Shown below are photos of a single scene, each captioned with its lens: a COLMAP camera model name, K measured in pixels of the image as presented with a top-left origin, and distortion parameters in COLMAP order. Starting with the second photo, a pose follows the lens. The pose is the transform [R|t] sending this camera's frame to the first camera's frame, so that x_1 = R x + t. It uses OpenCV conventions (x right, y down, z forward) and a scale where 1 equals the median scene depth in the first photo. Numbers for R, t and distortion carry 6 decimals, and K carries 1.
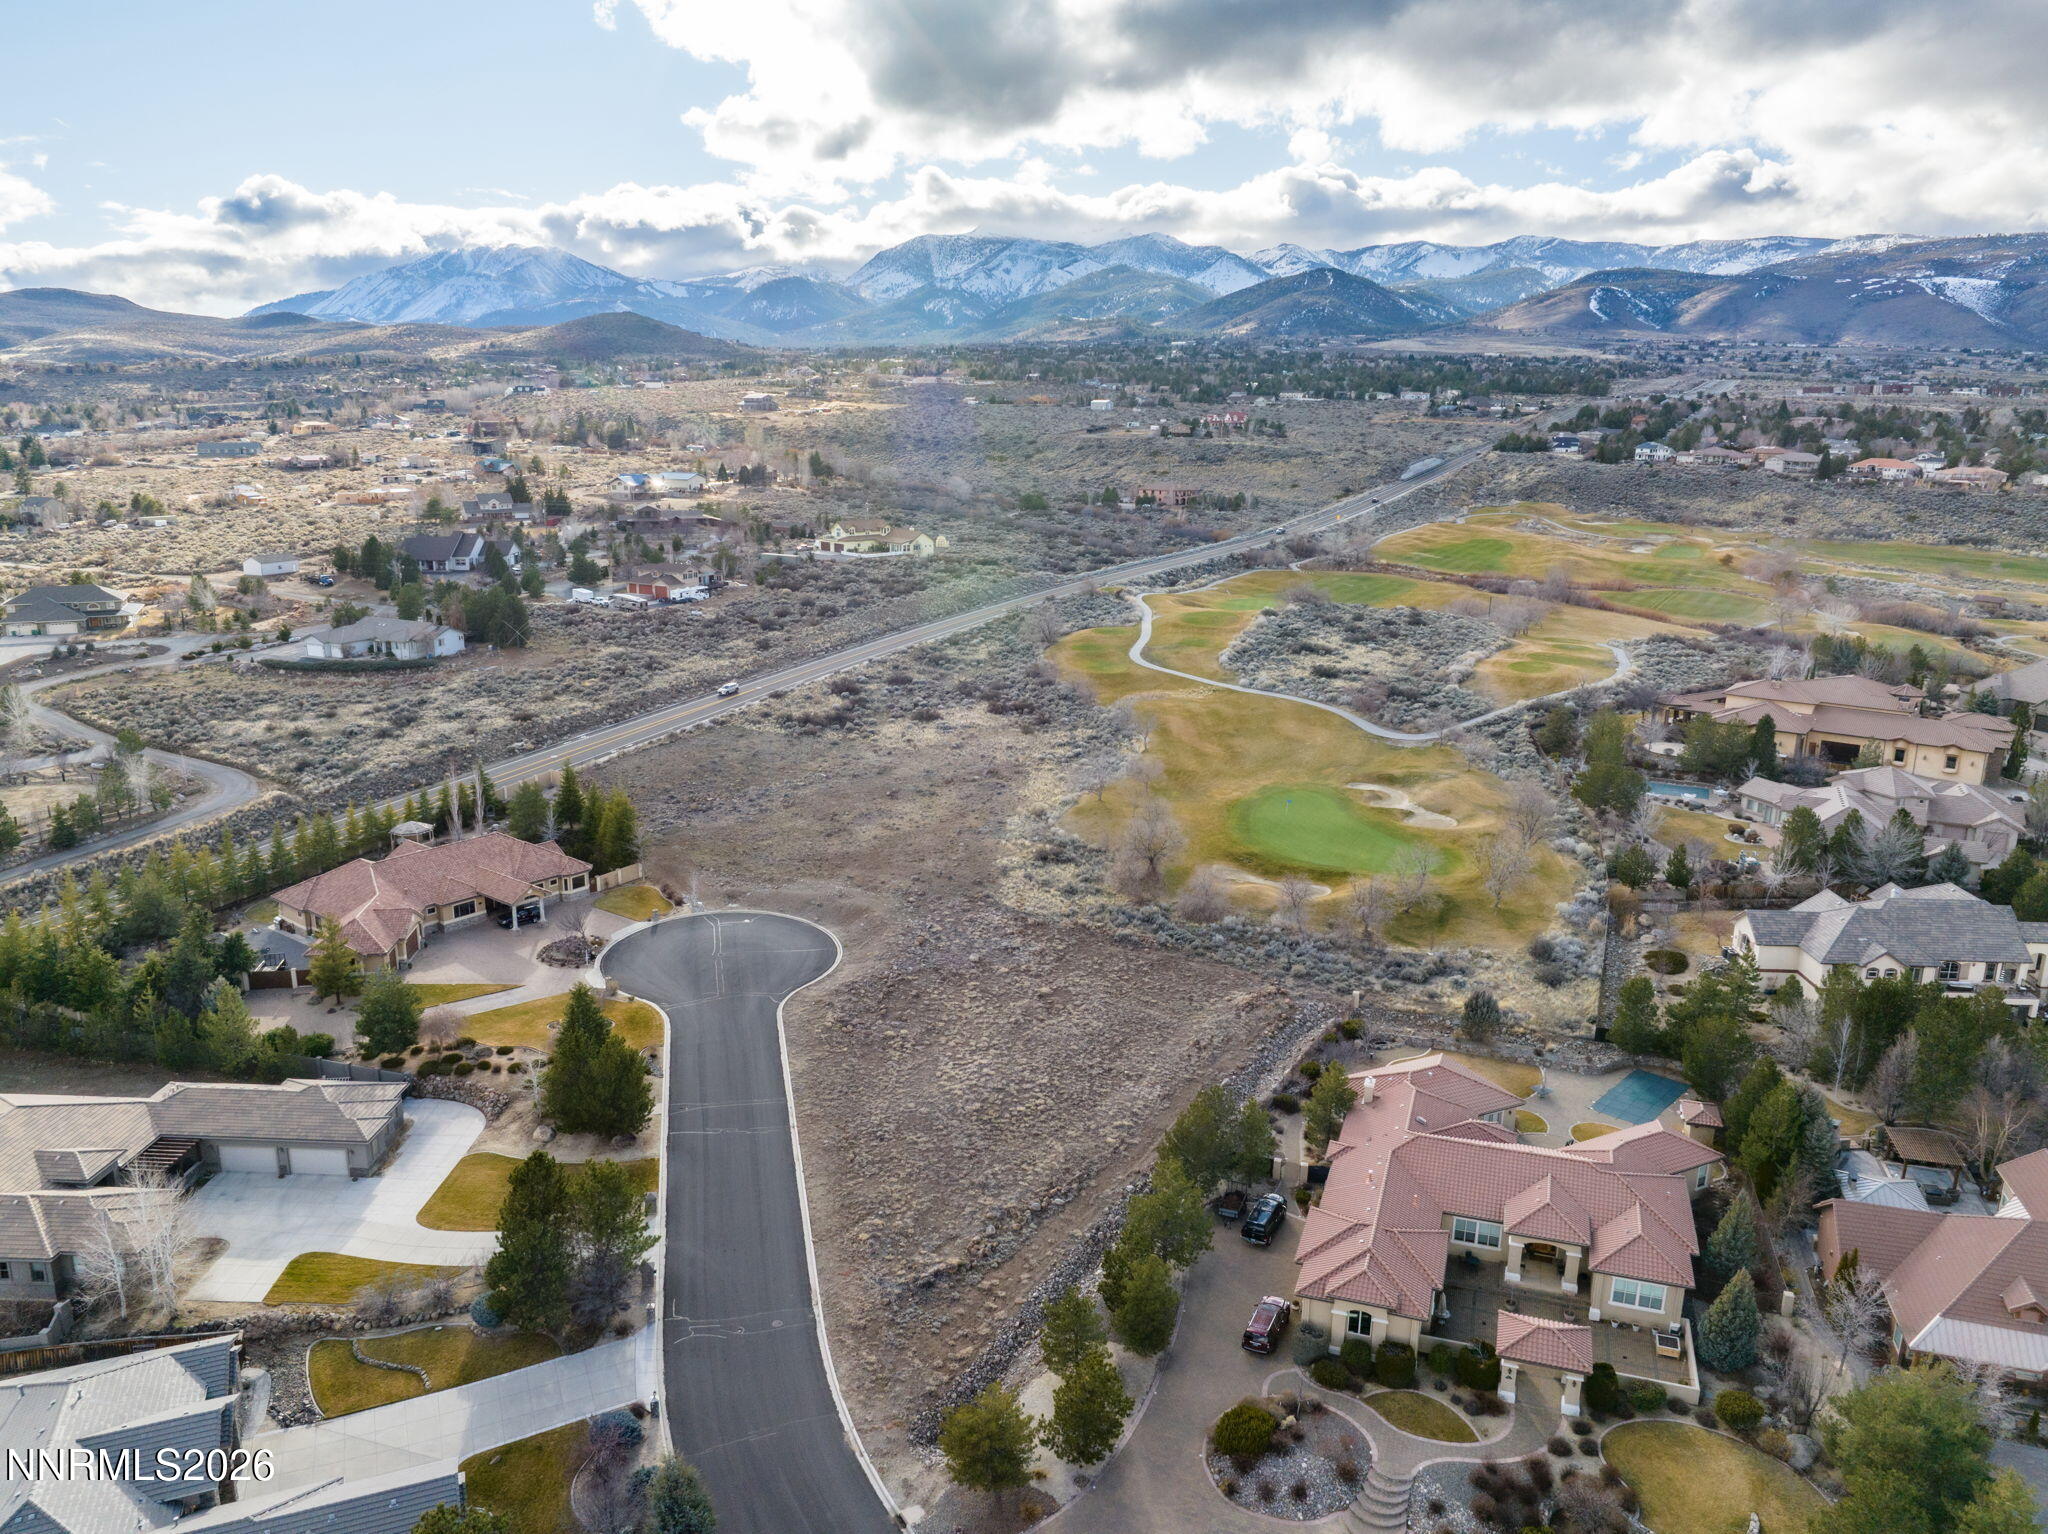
lens RADIAL K [[1434.0, 0, 1024.0], [0, 1434.0, 767.0], [0, 0, 1]] dist [-0.046449, 0.010208]
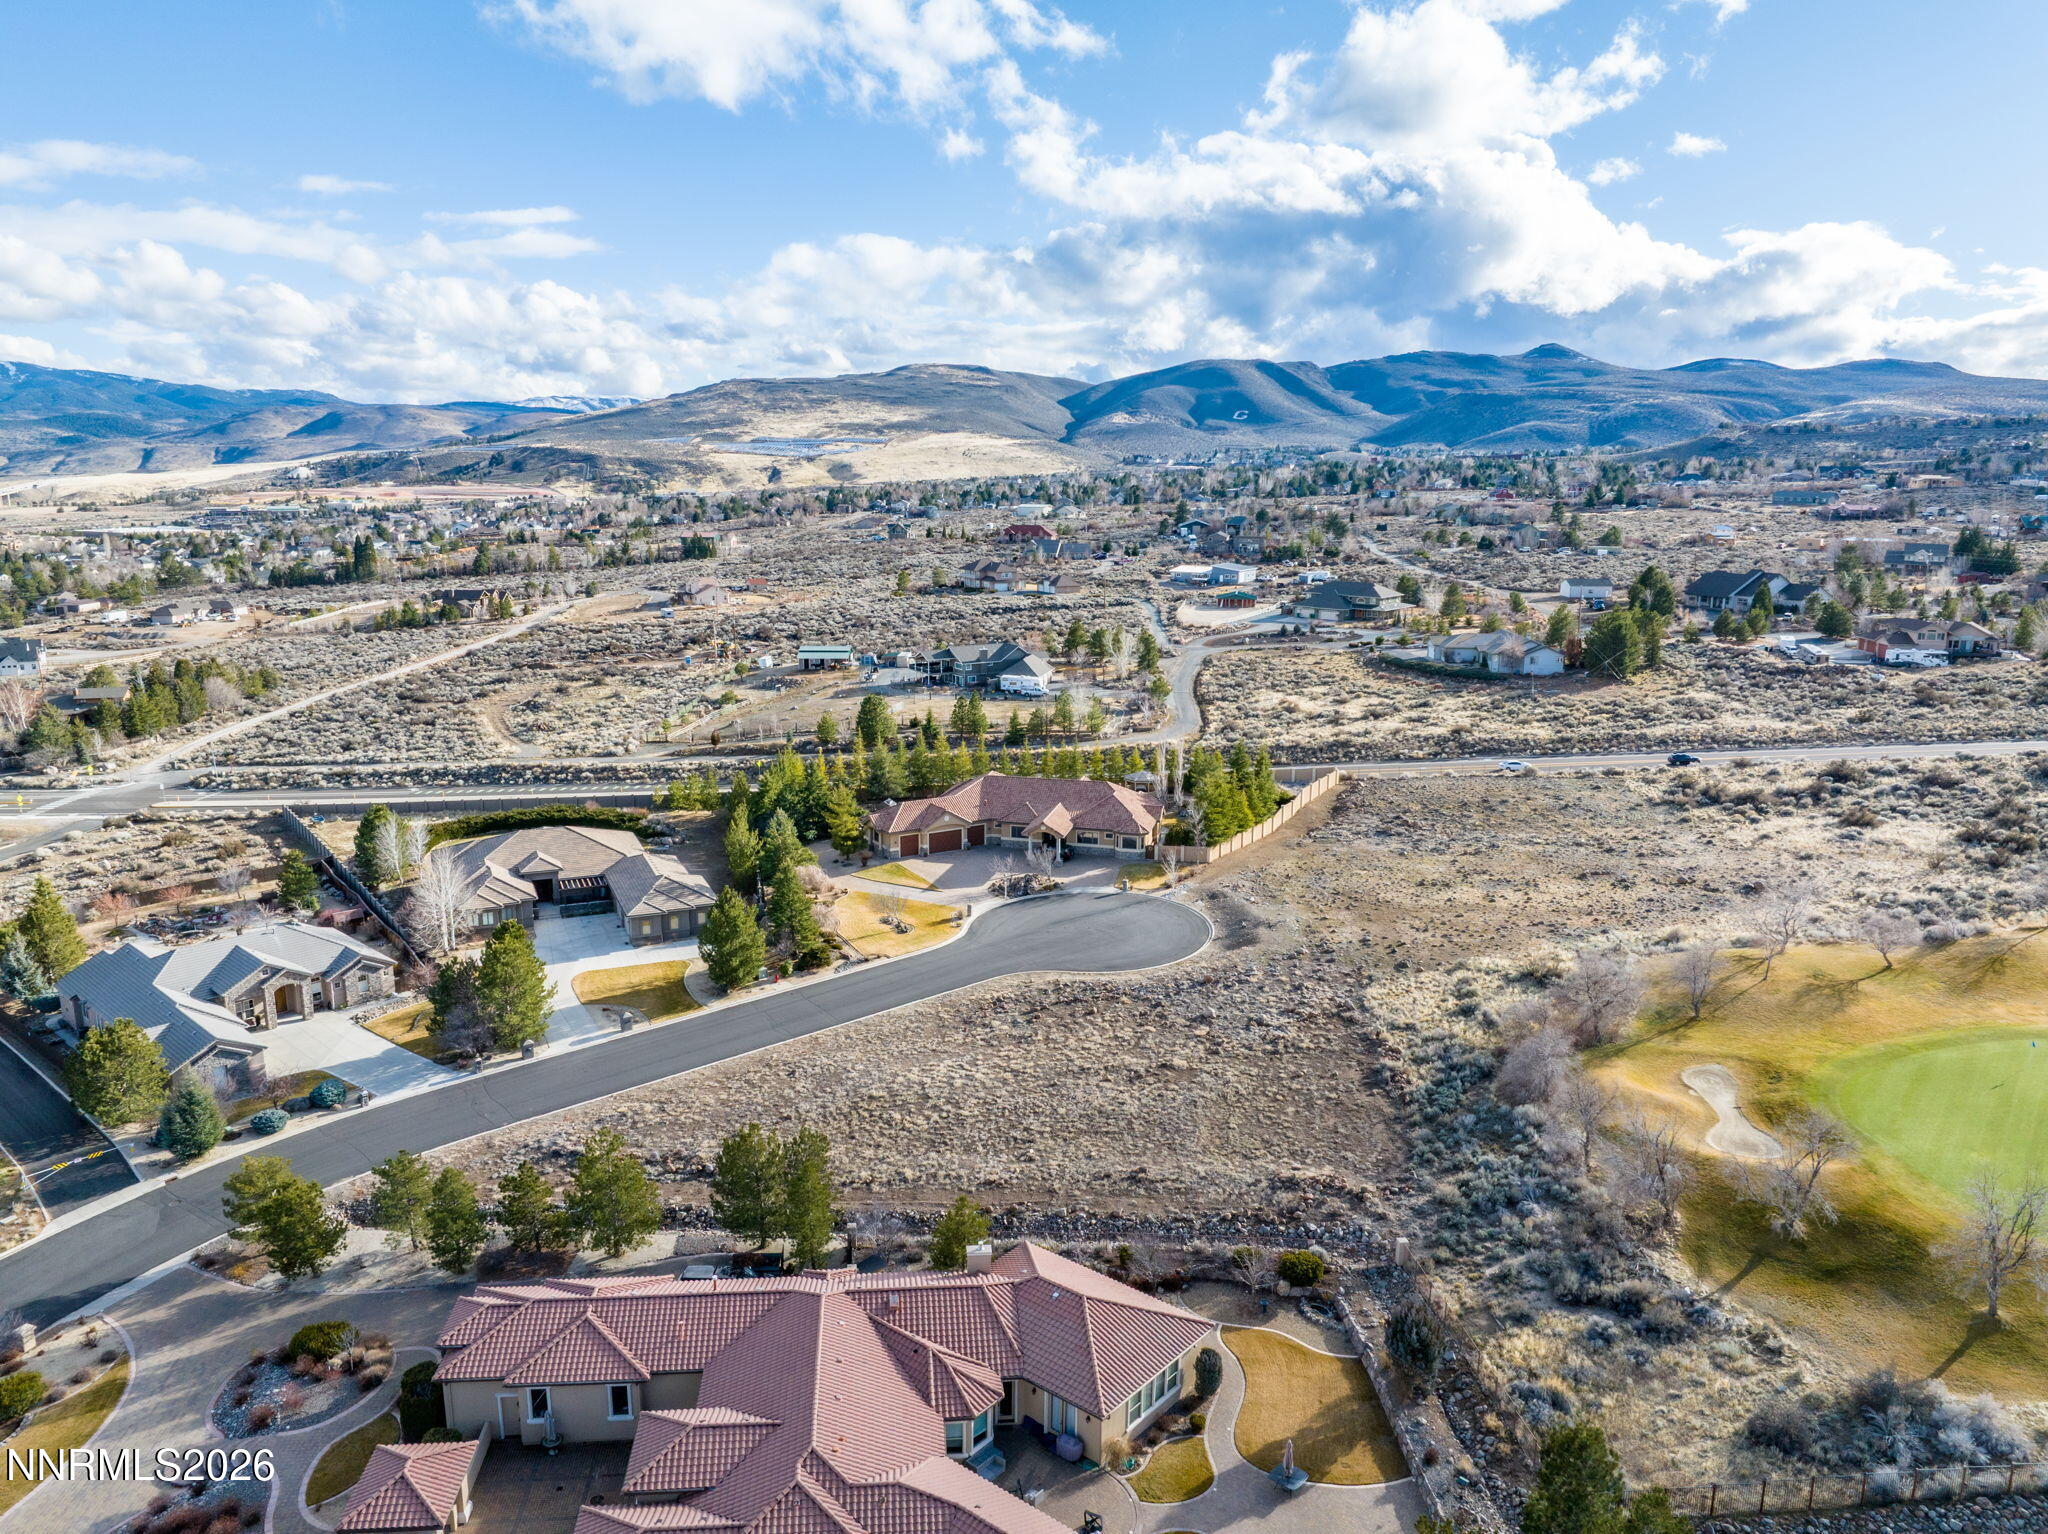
lens RADIAL K [[1402.3, 0, 1019.0], [0, 1402.3, 838.3], [0, 0, 1]] dist [-0.034529, 0.001723]
pose [[0.415824, 0.224858, -0.881209, 0.155819], [-0.219788, 0.965077, 0.142545, -0.014154], [0.882487, 0.134406, 0.450724, 0.133697]]
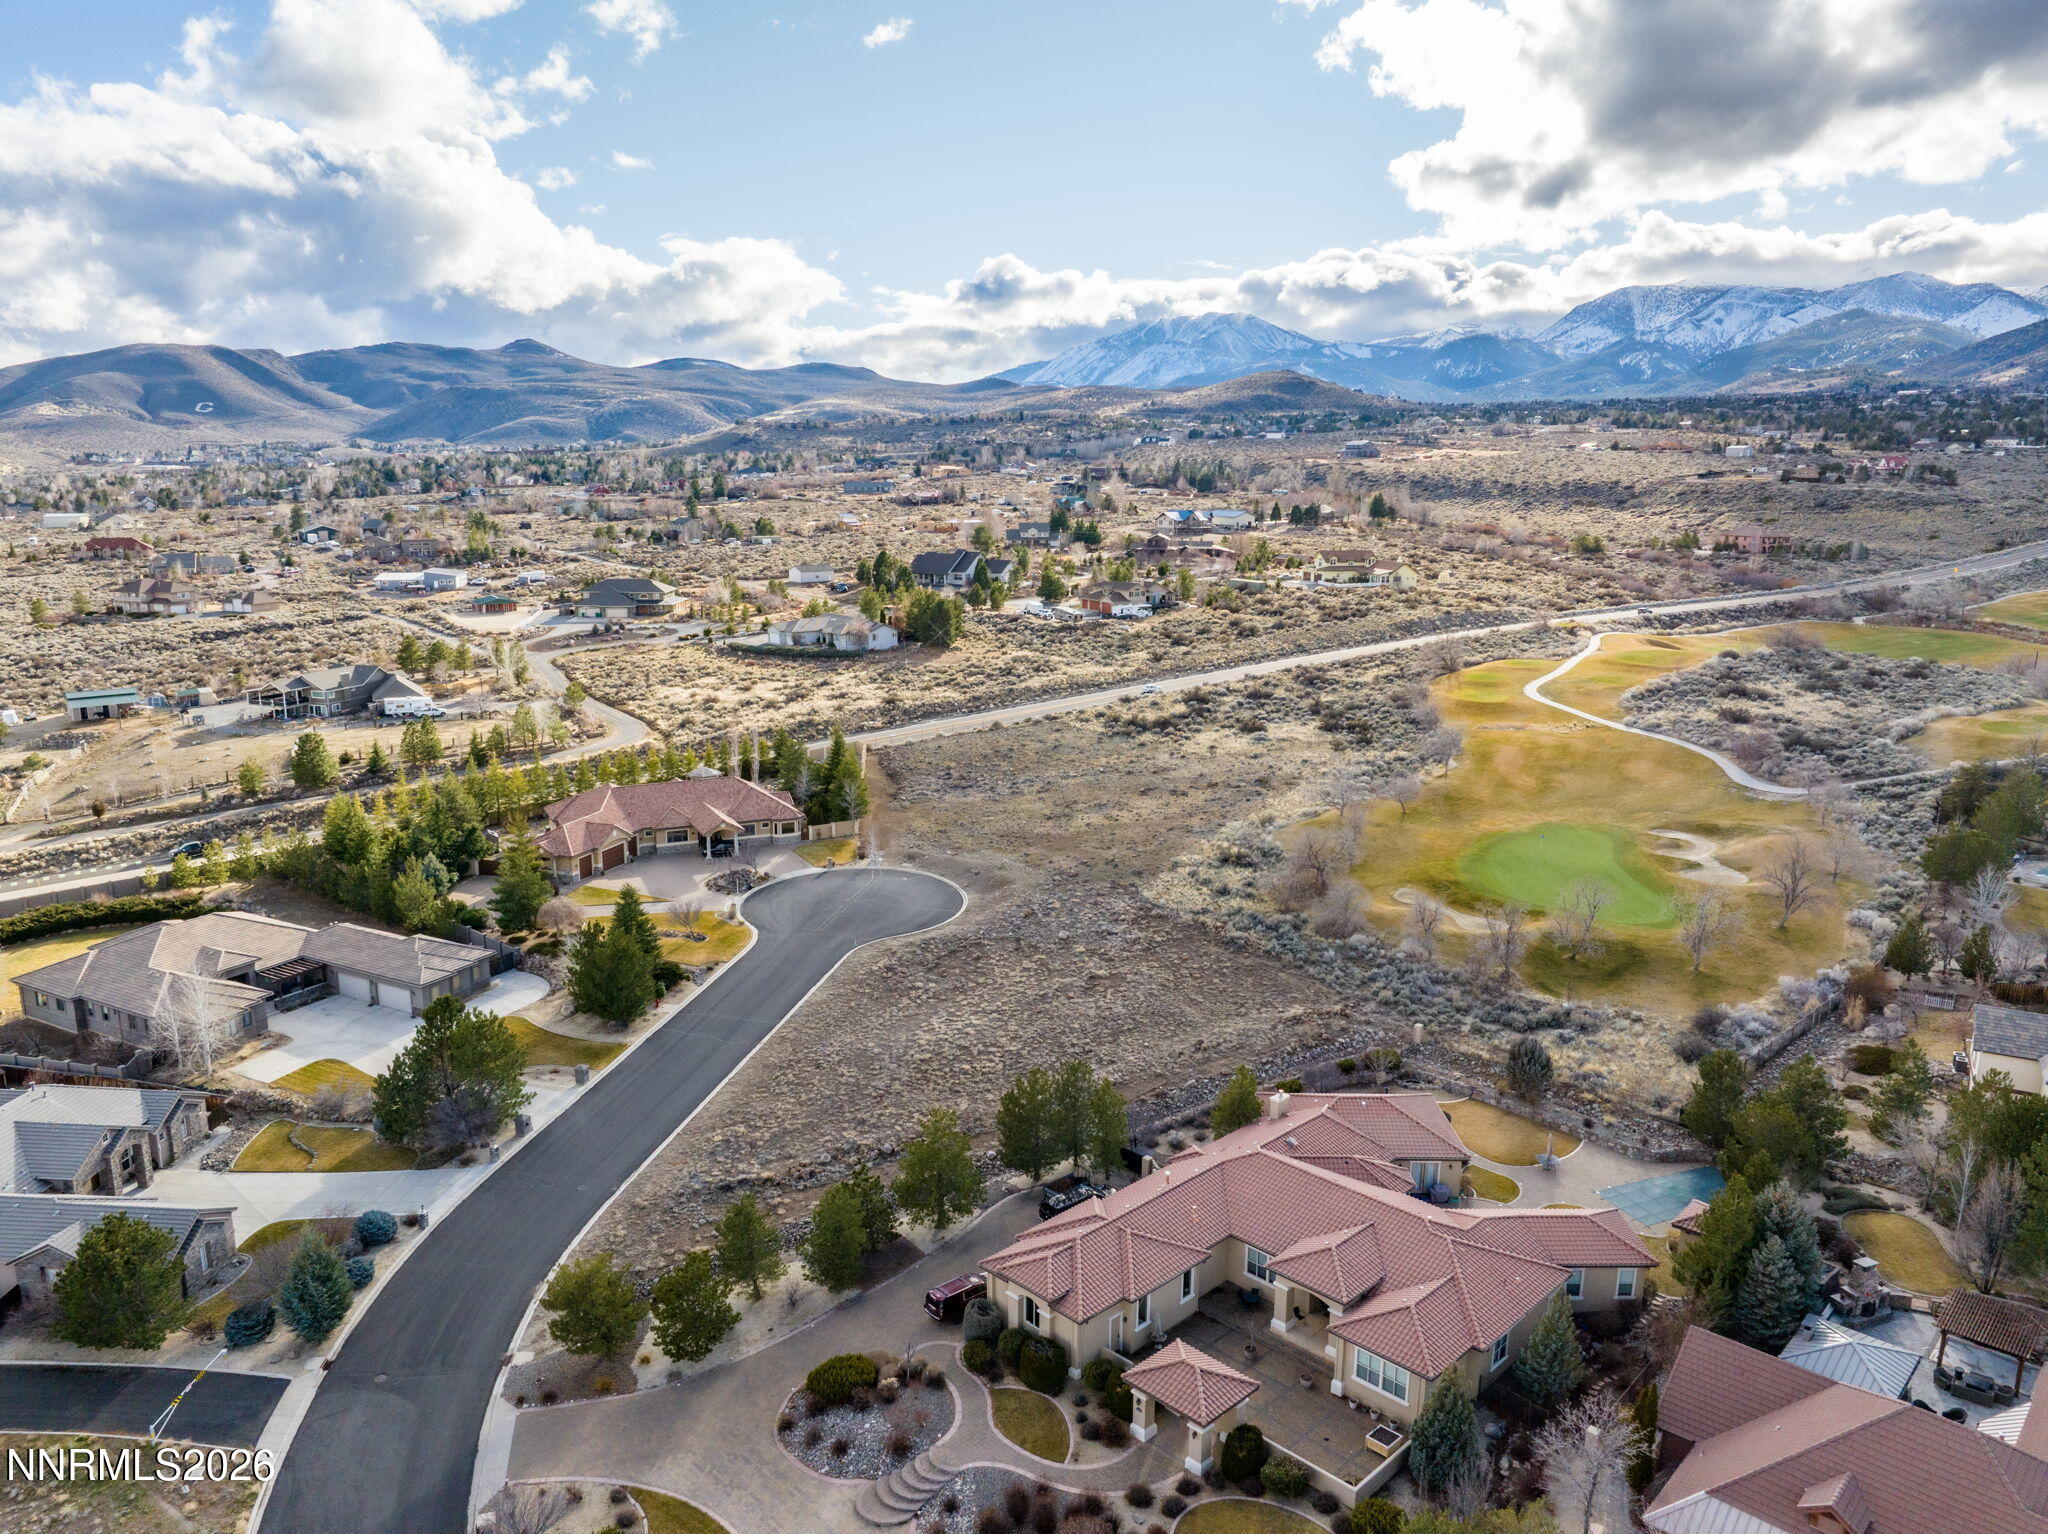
lens RADIAL K [[1434.0, 0, 1024.0], [0, 1434.0, 767.0], [0, 0, 1]] dist [-0.046449, 0.010208]
pose [[0.898253, 0.084434, -0.431292, 0.090107], [-0.101594, 0.994683, -0.016861, 0.009725], [0.427575, 0.058962, 0.902055, 0.025144]]
